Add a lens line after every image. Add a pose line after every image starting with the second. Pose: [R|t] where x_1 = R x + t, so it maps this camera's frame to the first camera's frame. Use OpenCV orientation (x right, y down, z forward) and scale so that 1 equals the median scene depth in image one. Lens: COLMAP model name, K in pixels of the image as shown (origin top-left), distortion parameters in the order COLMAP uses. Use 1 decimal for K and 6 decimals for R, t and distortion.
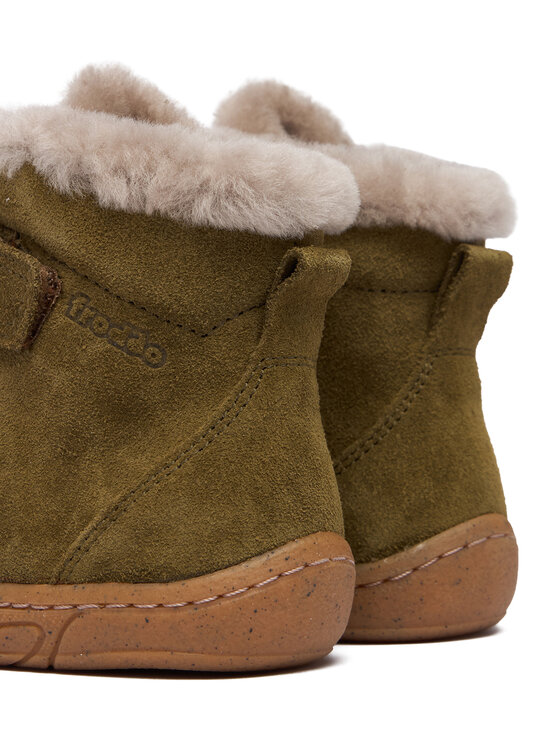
lens RADIAL K [[2195.0, 0, 279.9], [0, 2195.0, 377.1], [0, 0, 1]] dist [-0.169068, 0.000000]
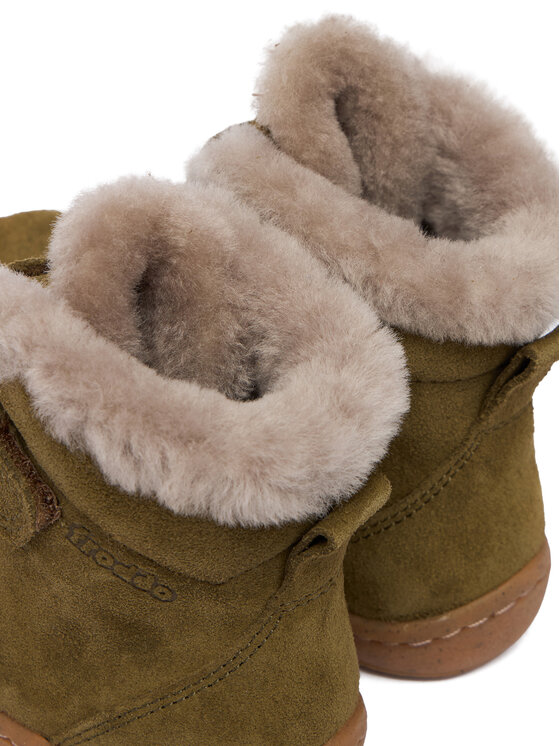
lens RADIAL K [[2195.0, 0, 279.9], [0, 2195.0, 377.5], [0, 0, 1]] dist [-0.169068, 0.000000]
pose [[0.997342, 0.072843, 0.001839, -0.017179], [-0.059380, 0.797865, 0.599904, -0.618716], [0.042231, -0.598419, 0.800070, 0.328482]]
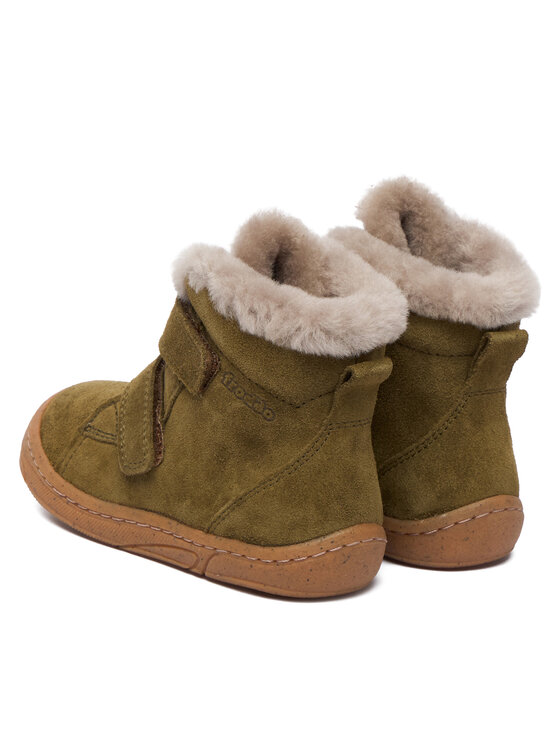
lens RADIAL K [[3091.0, 0, 280.1], [0, 3091.0, 370.3], [0, 0, 1]] dist [-0.065361, 0.000000]
pose [[0.971136, 0.114924, -0.209017, 0.444572], [-0.059795, 0.965592, 0.253096, -0.644241], [0.230911, -0.233292, 0.944592, -1.245416]]
